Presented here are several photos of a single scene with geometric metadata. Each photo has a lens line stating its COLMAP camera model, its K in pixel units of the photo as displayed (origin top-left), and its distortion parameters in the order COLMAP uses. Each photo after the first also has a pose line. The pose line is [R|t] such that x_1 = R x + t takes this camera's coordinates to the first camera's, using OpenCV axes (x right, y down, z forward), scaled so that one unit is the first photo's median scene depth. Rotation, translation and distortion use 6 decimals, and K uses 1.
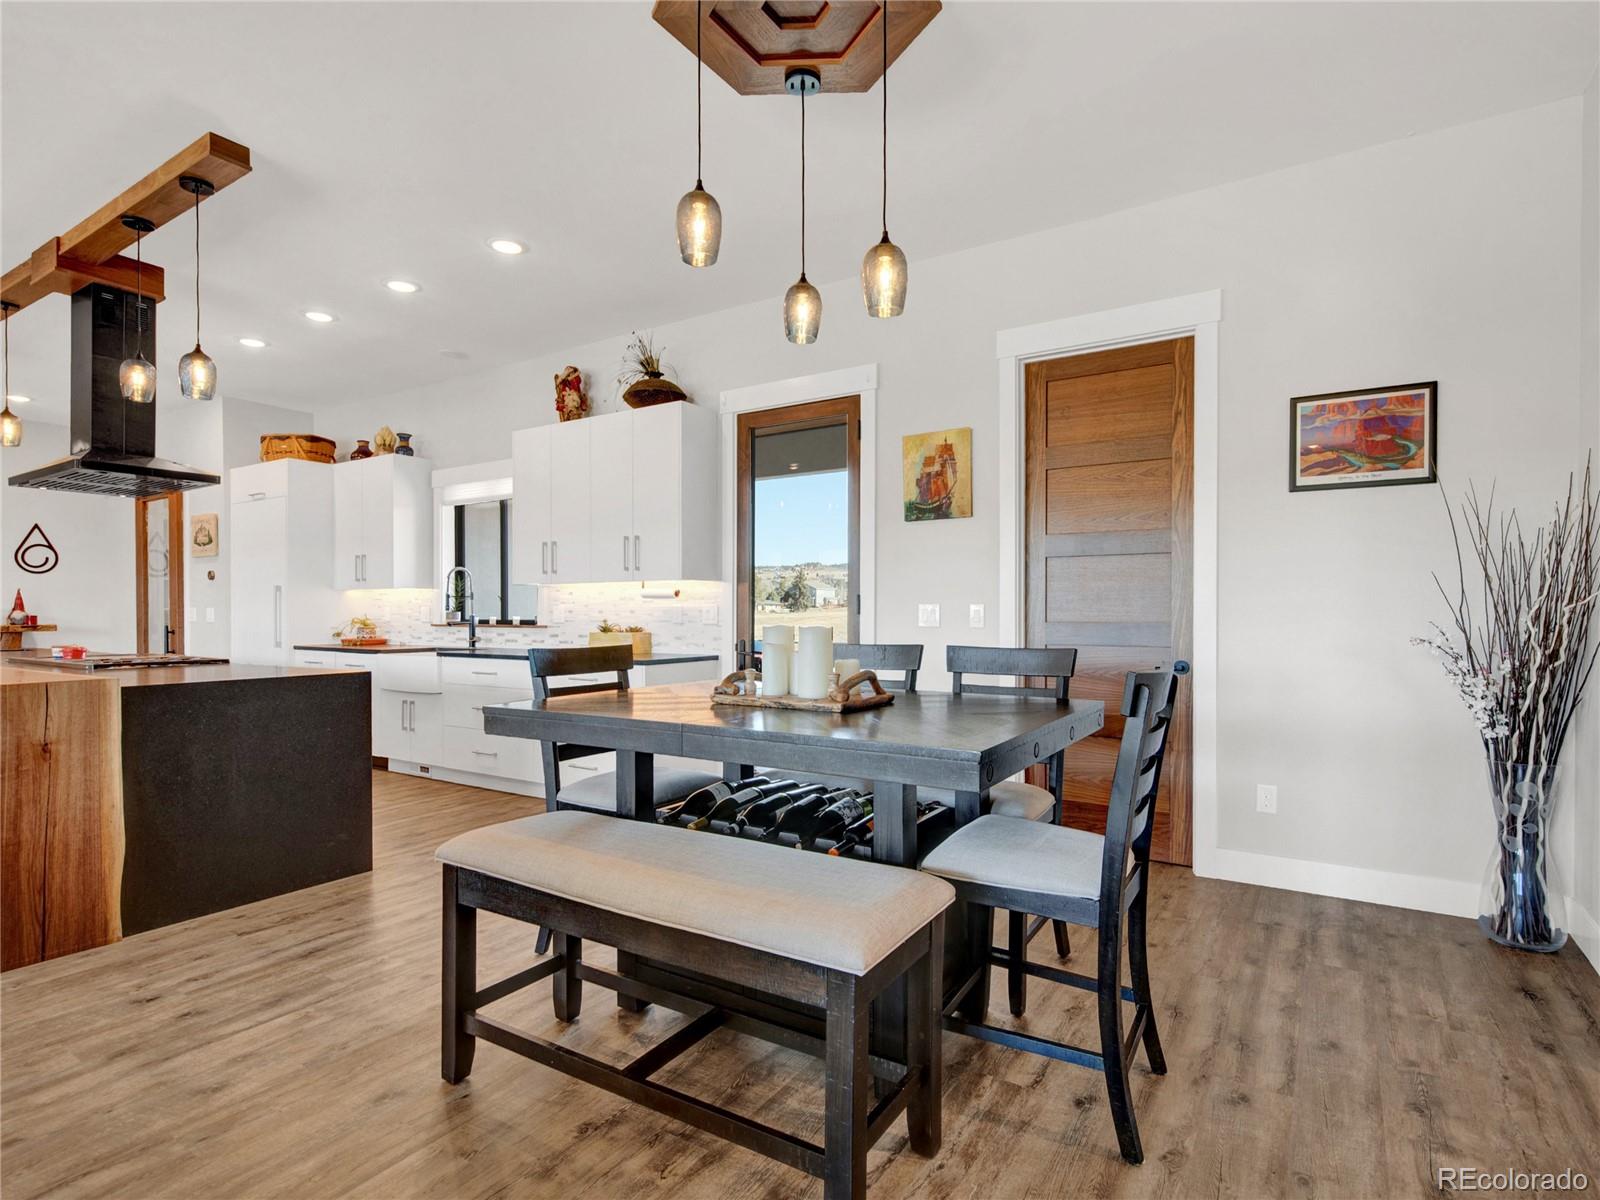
lens RADIAL K [[799.0, 0, 845.1], [0, 799.0, 626.6], [0, 0, 1]] dist [-0.003251, 0.001323]
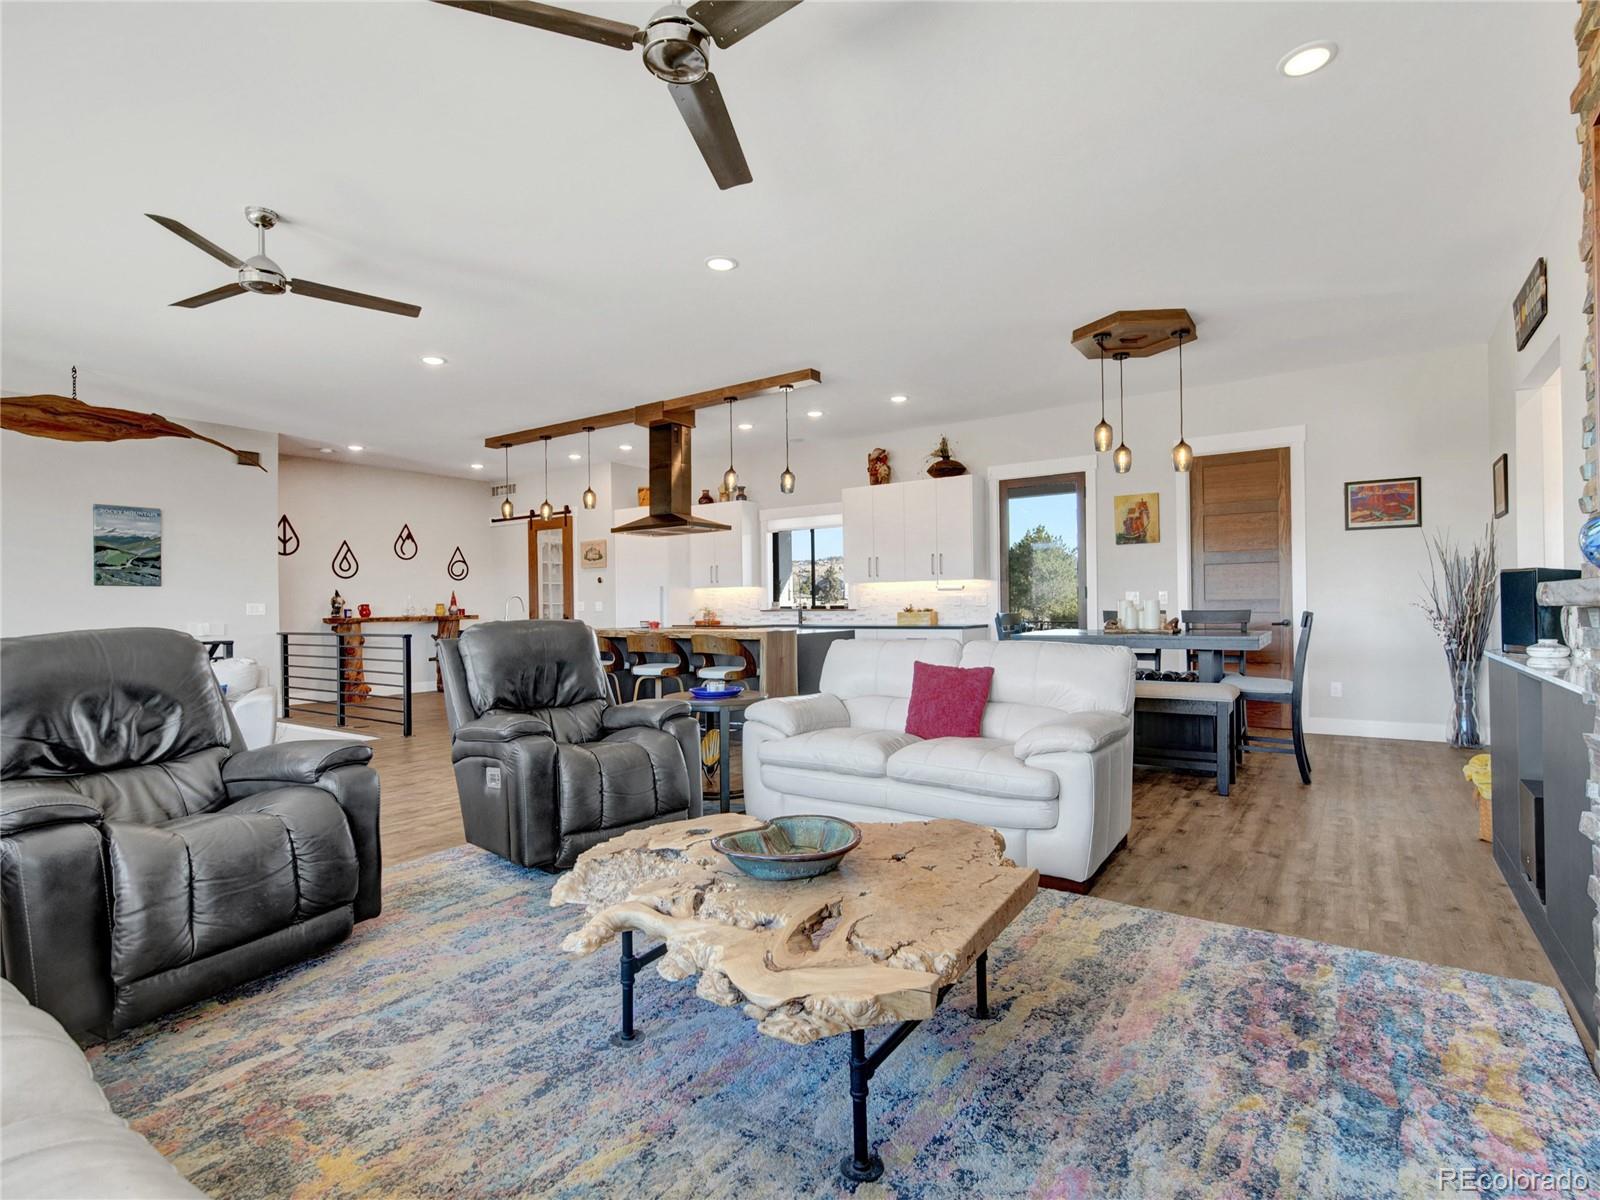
lens RADIAL K [[799.0, 0, 816.9], [0, 799.0, 603.8], [0, 0, 1]] dist [-0.003251, 0.001323]
pose [[0.998439, -0.013076, -0.054309, -0.423077], [0.011996, 0.999725, -0.020154, 0.022663], [0.054558, 0.019471, 0.998321, -0.682130]]
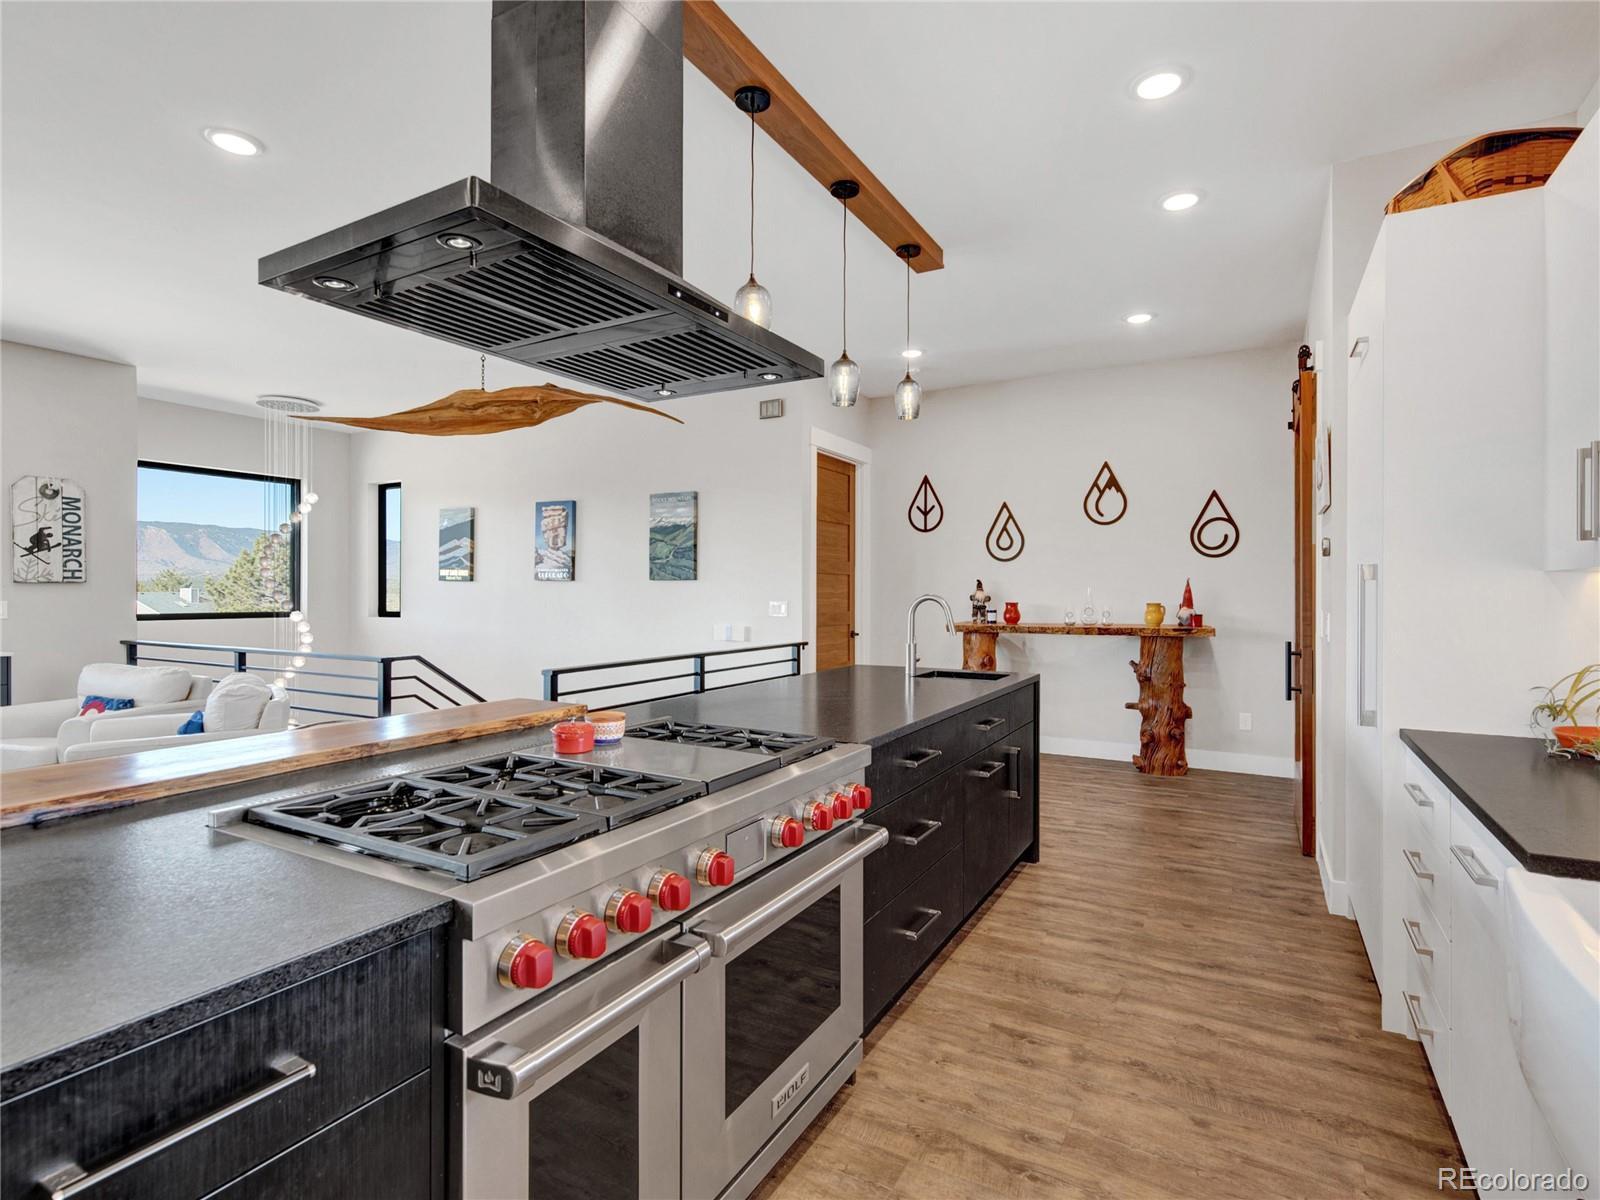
lens RADIAL K [[799.0, 0, 806.4], [0, 799.0, 589.7], [0, 0, 1]] dist [-0.003251, 0.001323]
pose [[0.031915, -0.001589, -0.999489, -0.437610], [-0.019686, 0.999804, -0.002218, -0.042557], [0.999297, 0.019747, 0.031878, 0.929305]]
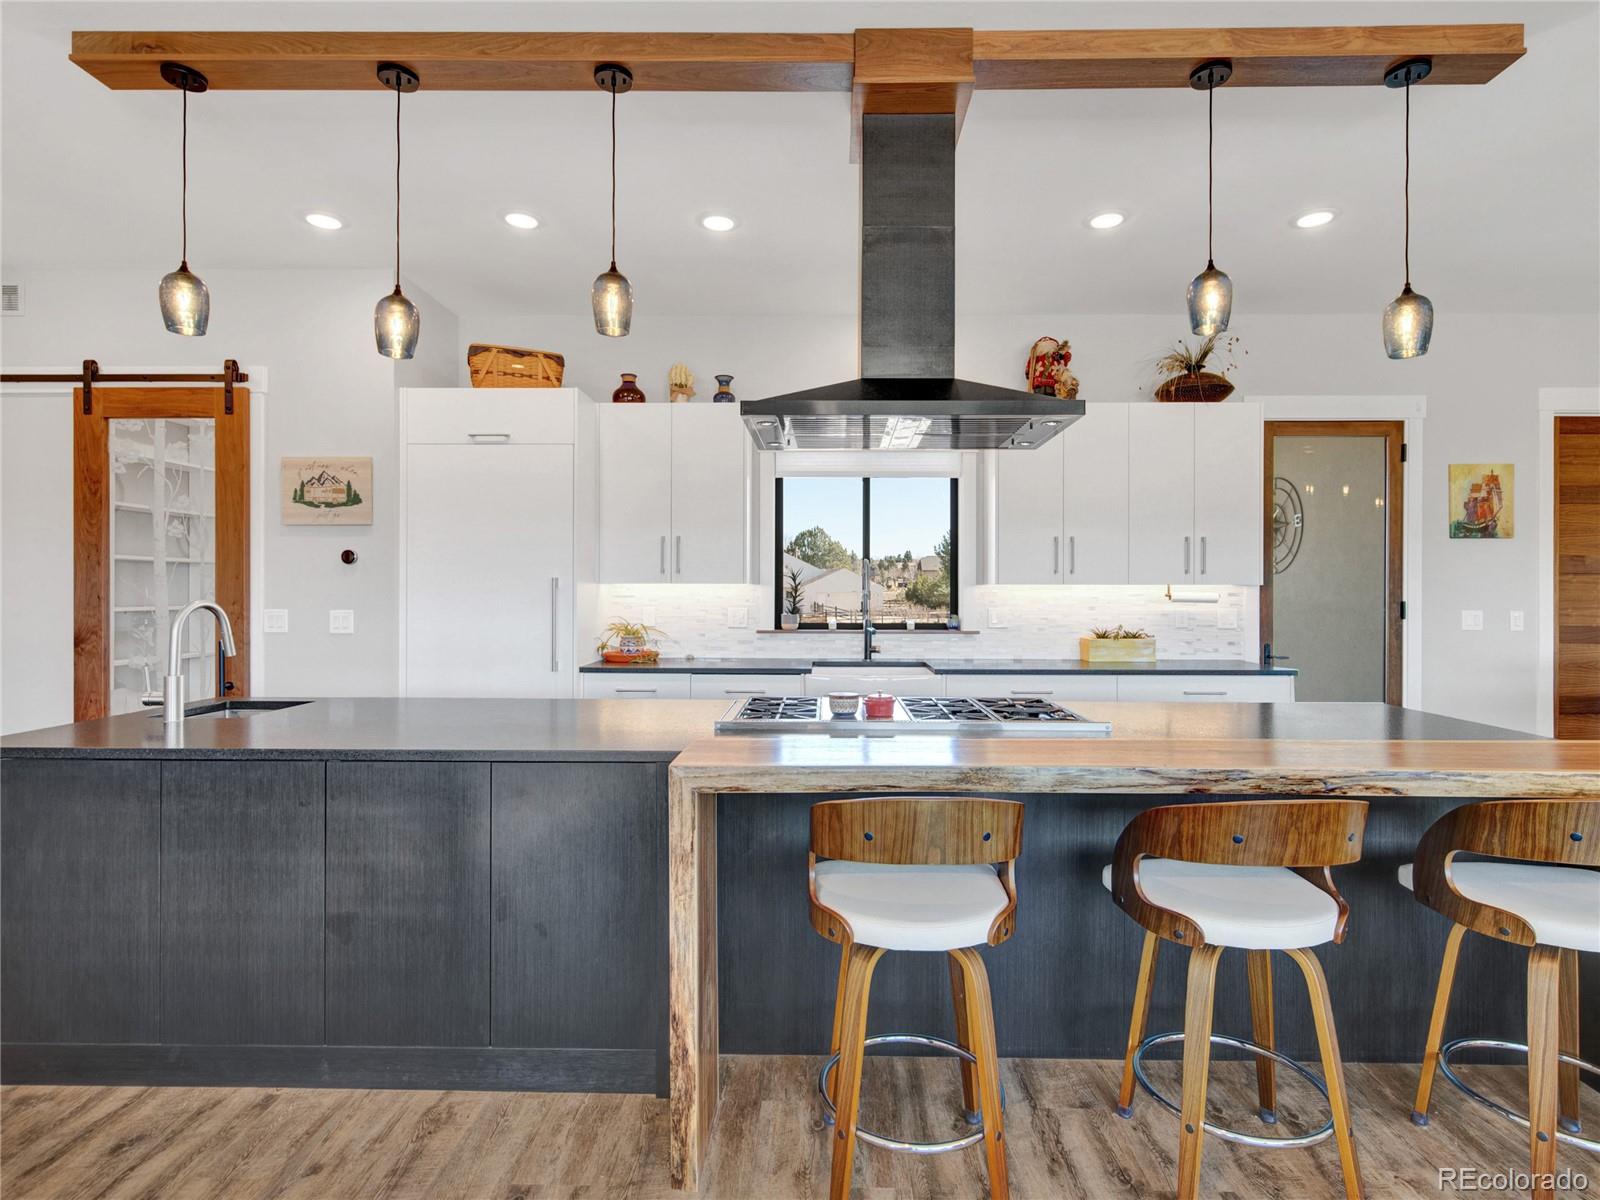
lens RADIAL K [[799.0, 0, 804.0], [0, 799.0, 595.2], [0, 0, 1]] dist [-0.003251, 0.001323]
pose [[0.864420, 0.001078, 0.502769, -1.120095], [0.004789, 0.999935, -0.010378, -0.036694], [-0.502748, 0.011379, 0.864358, 0.414665]]
